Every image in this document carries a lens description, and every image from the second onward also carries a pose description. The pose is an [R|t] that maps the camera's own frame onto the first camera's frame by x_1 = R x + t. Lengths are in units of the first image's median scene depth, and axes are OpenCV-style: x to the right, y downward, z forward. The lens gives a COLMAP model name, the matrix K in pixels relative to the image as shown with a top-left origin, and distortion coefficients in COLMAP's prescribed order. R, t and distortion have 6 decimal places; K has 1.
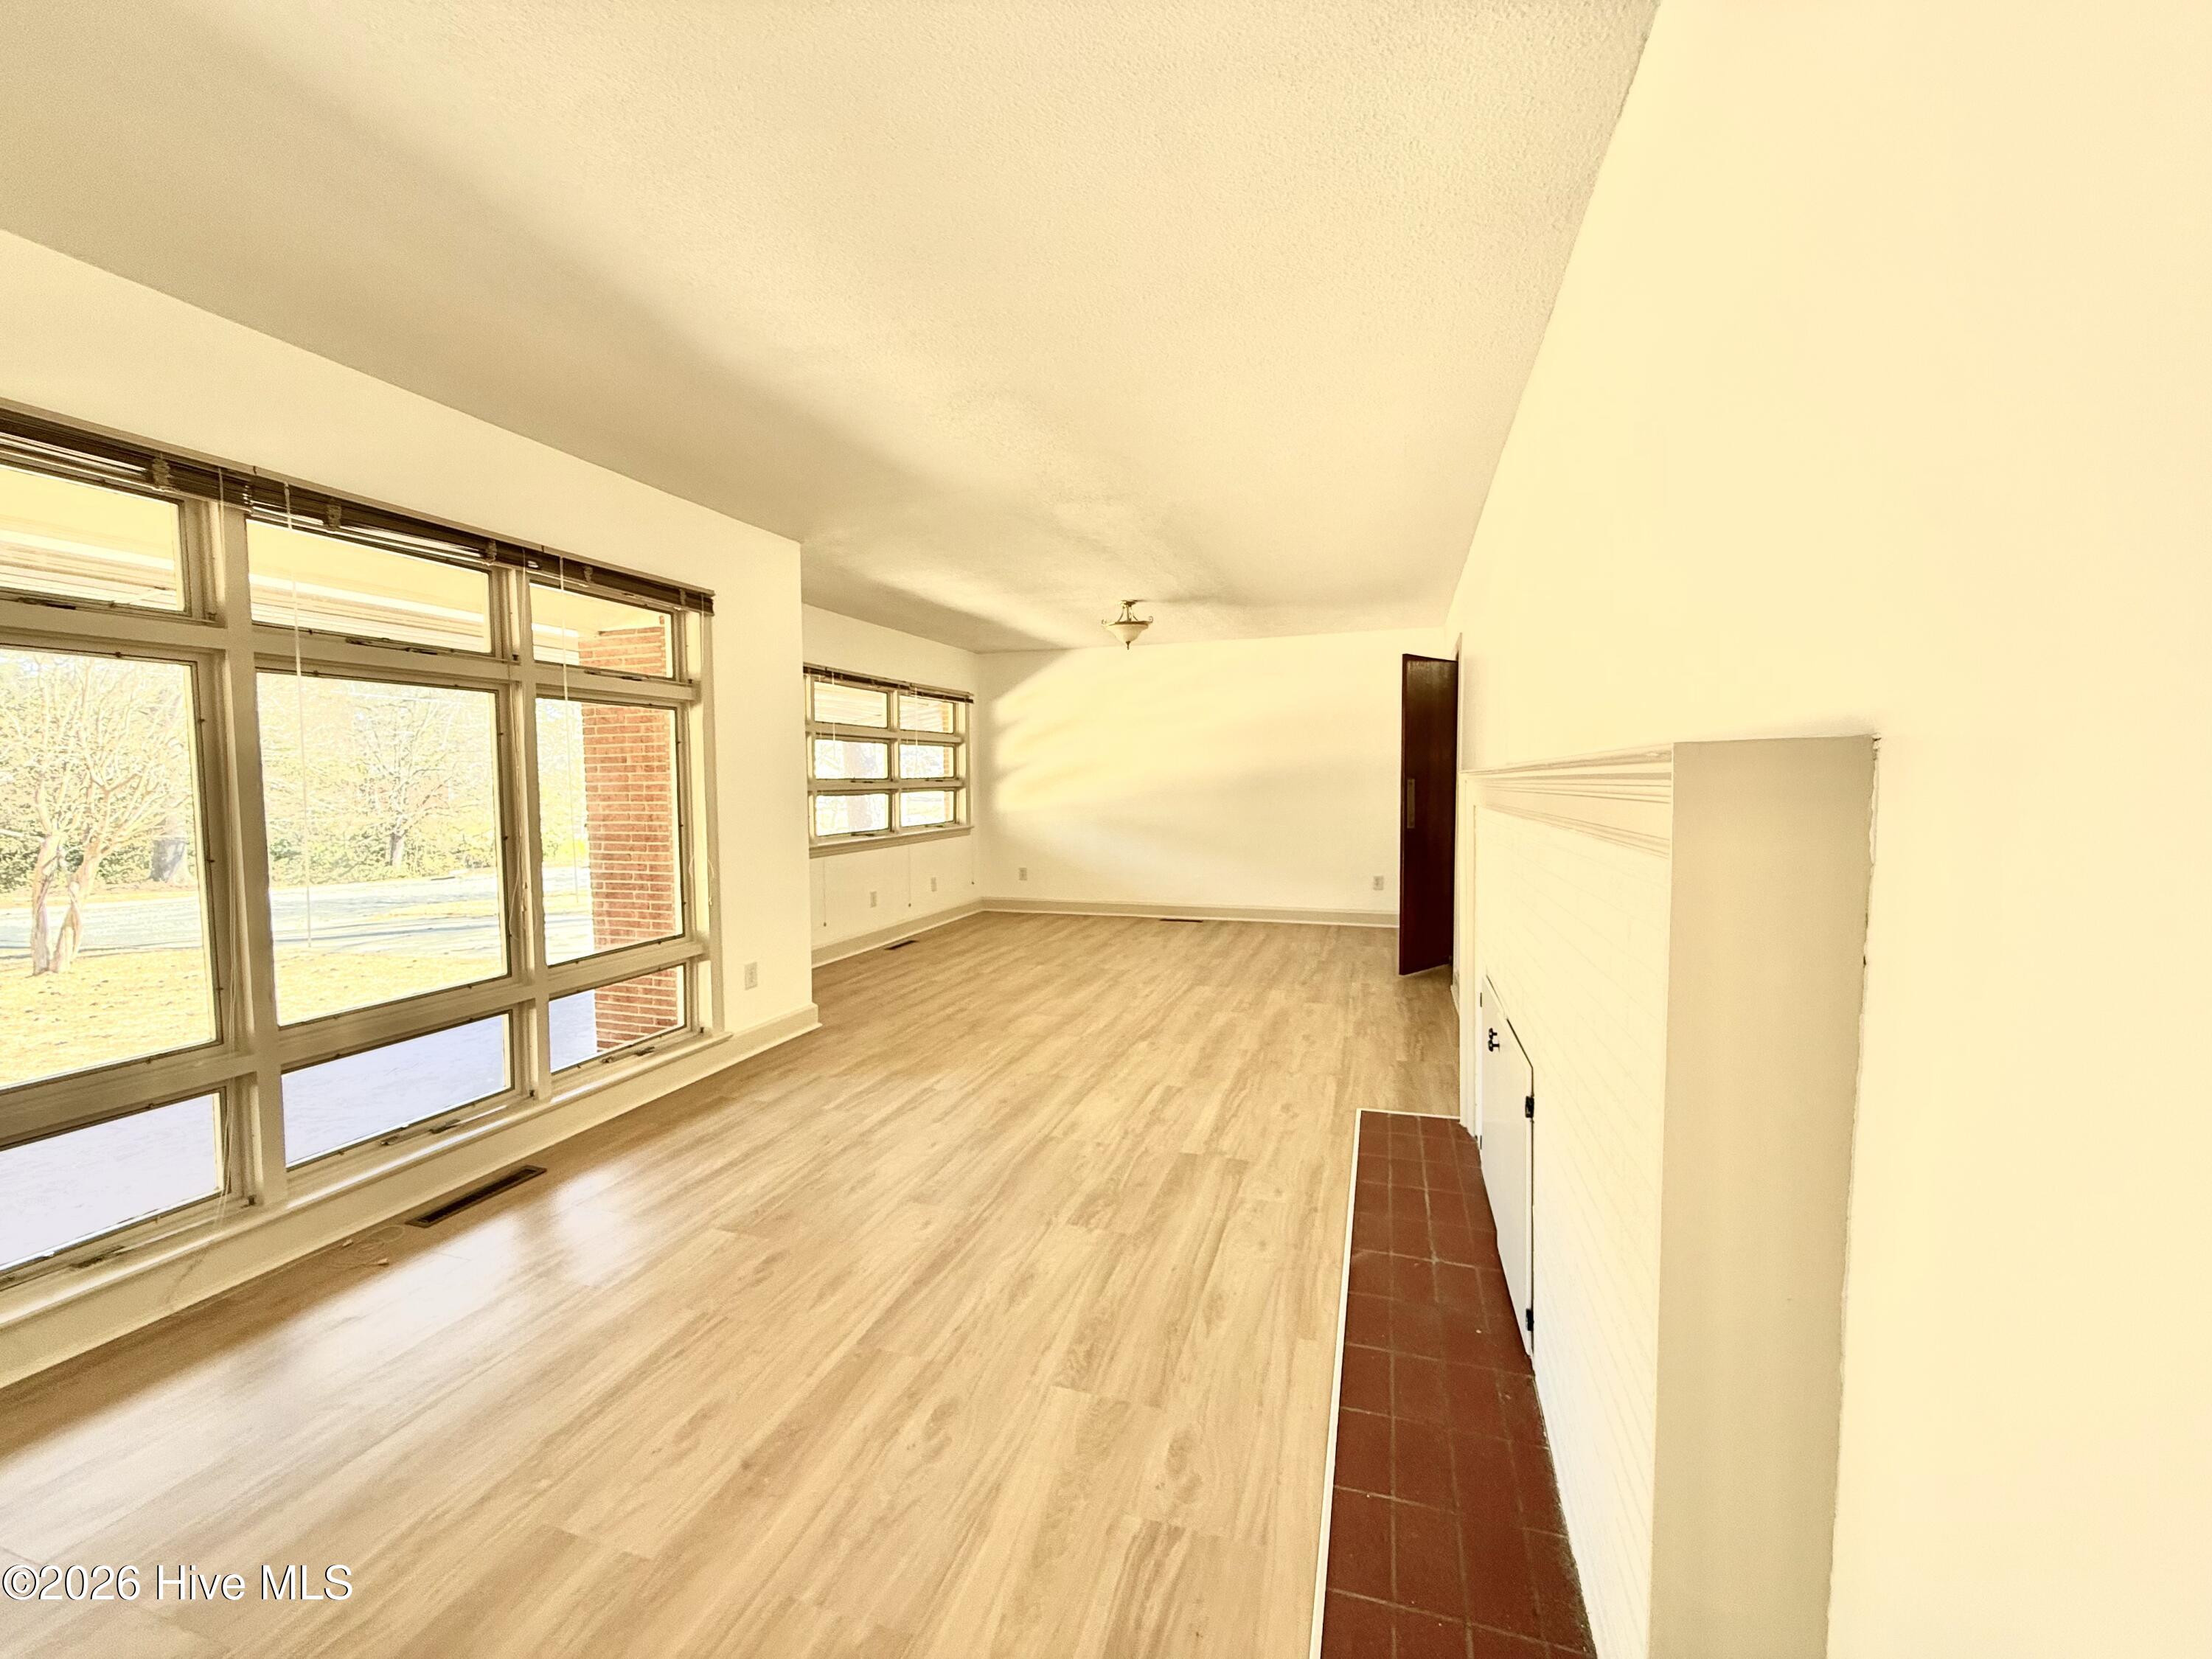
lens RADIAL K [[885.3, 0, 1107.5], [0, 885.3, 830.5], [0, 0, 1]] dist [0.003481, 0.001728]
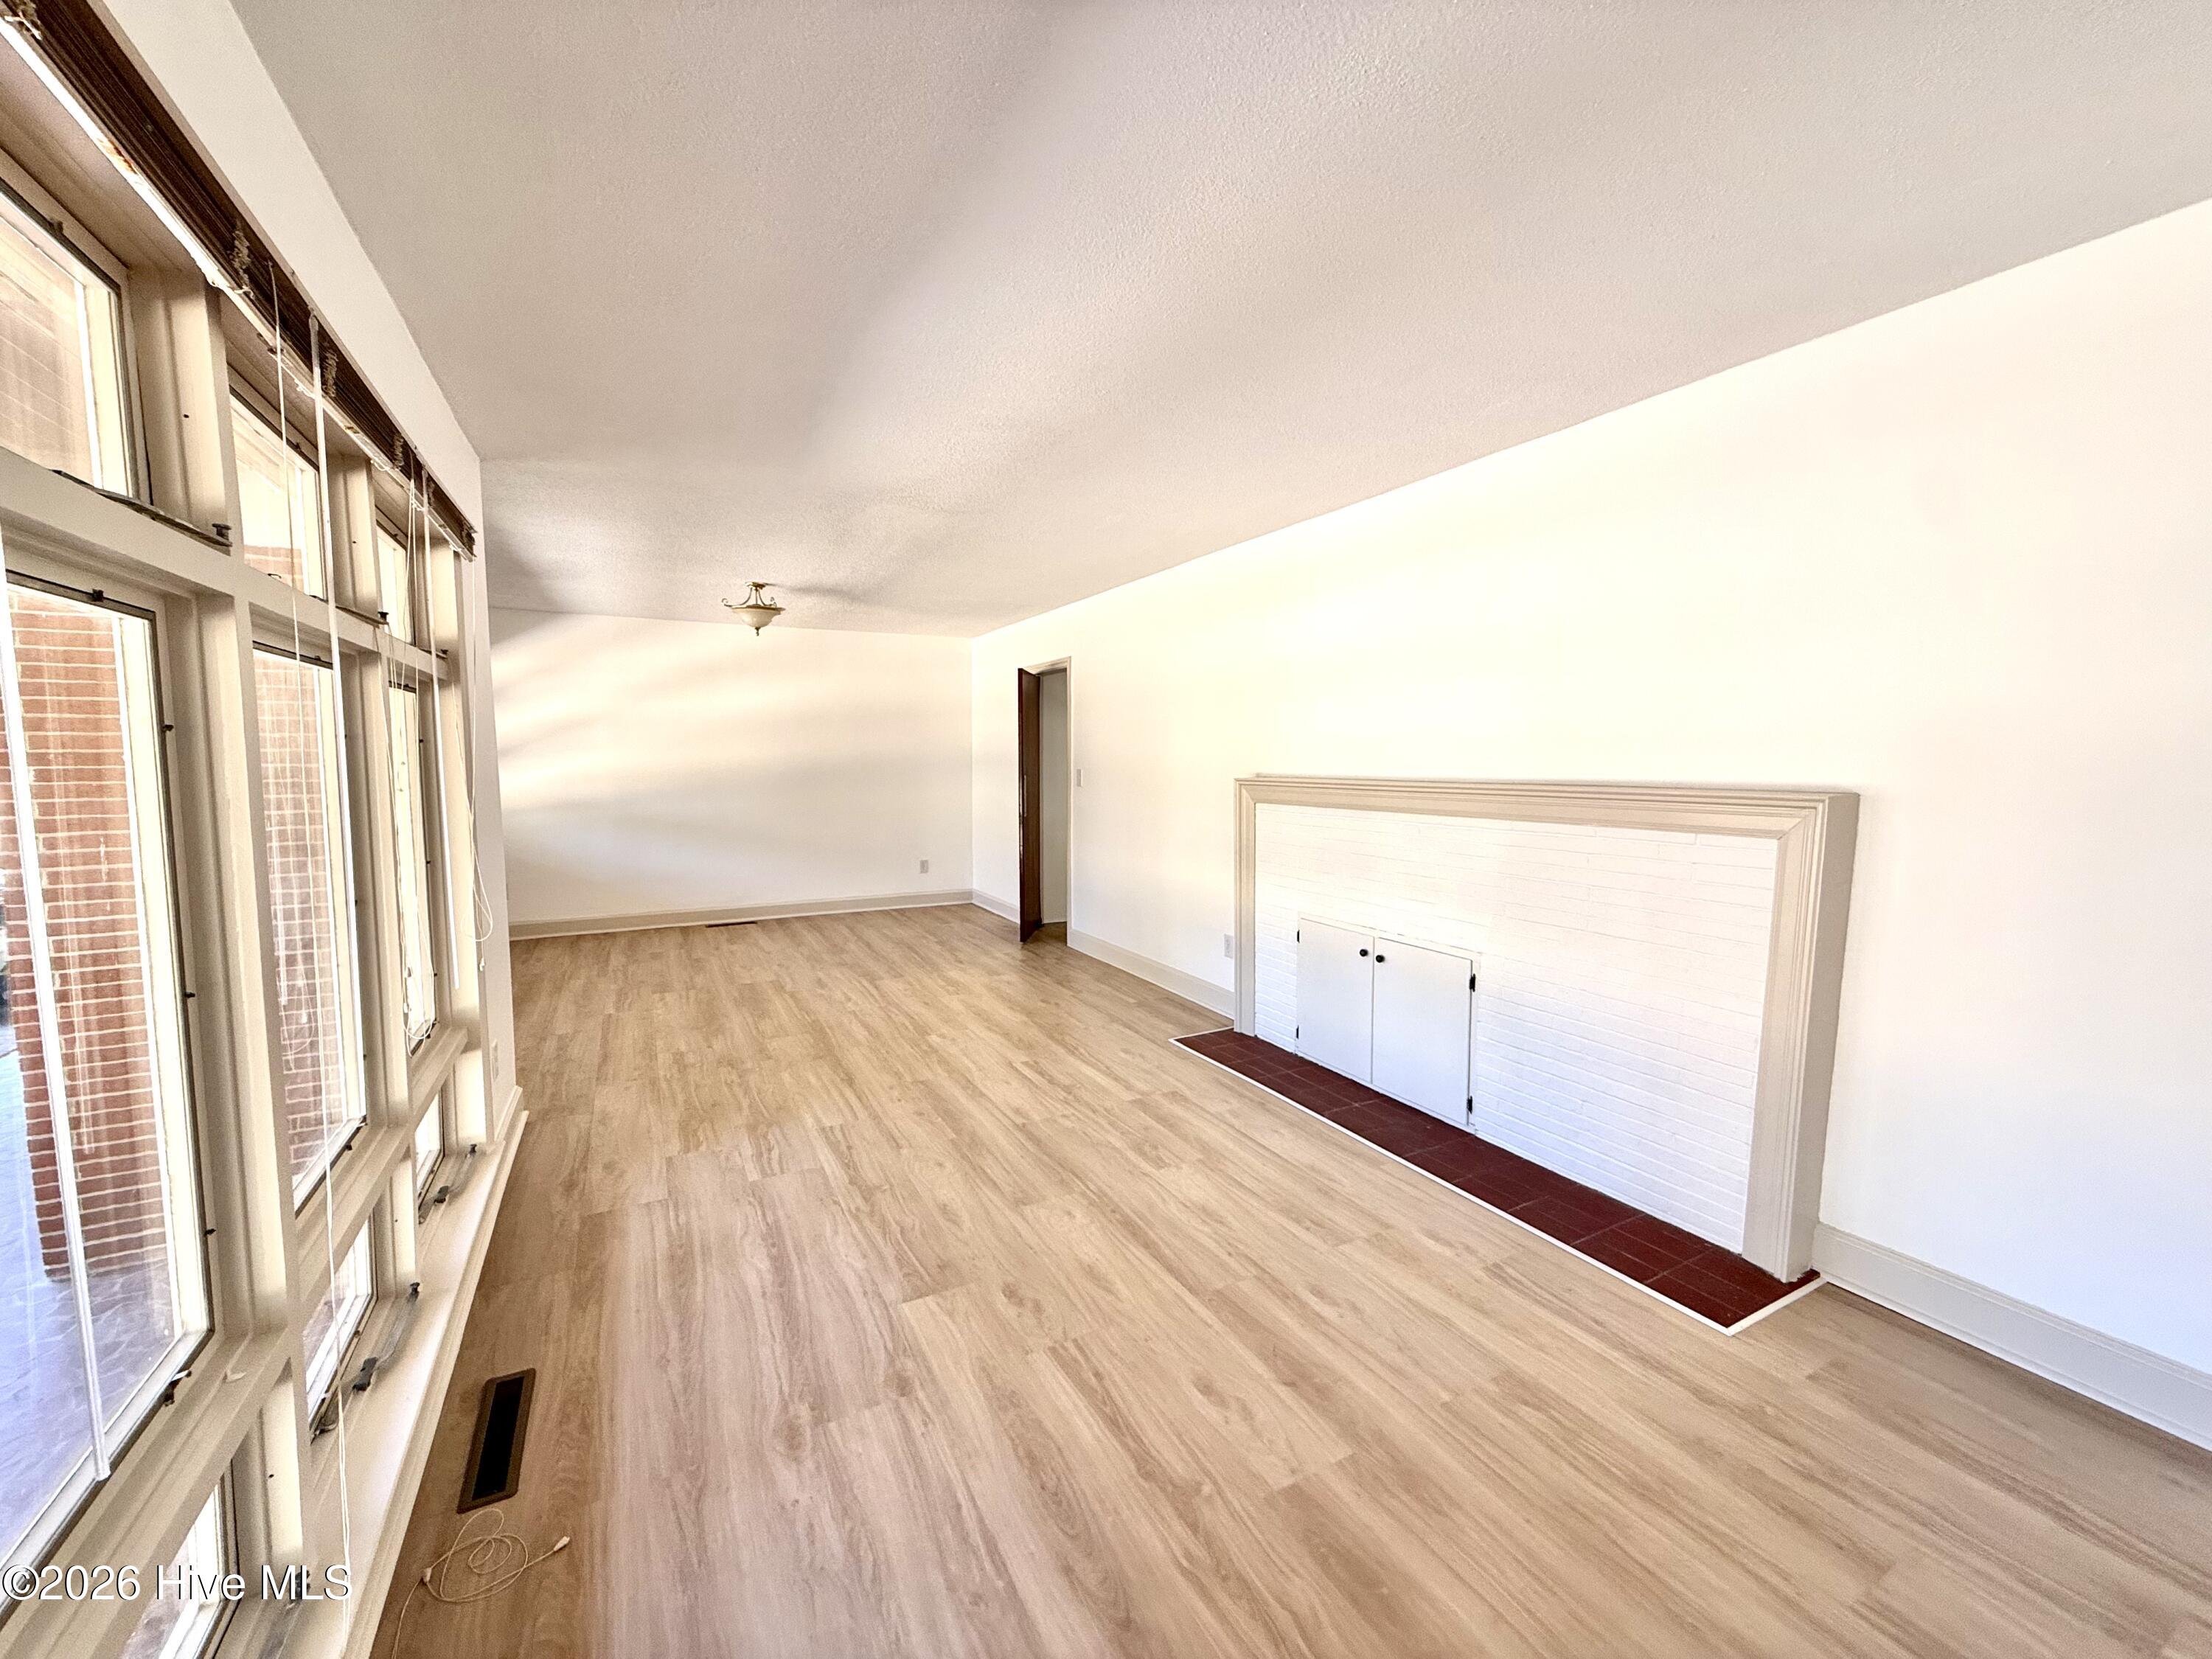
lens RADIAL K [[885.3, 0, 1098.4], [0, 885.3, 831.6], [0, 0, 1]] dist [0.003481, 0.001728]
pose [[0.694919, -0.052519, 0.717167, -0.621964], [0.034649, 0.998616, 0.039556, -0.038241], [-0.718253, -0.002639, 0.695777, 0.156904]]
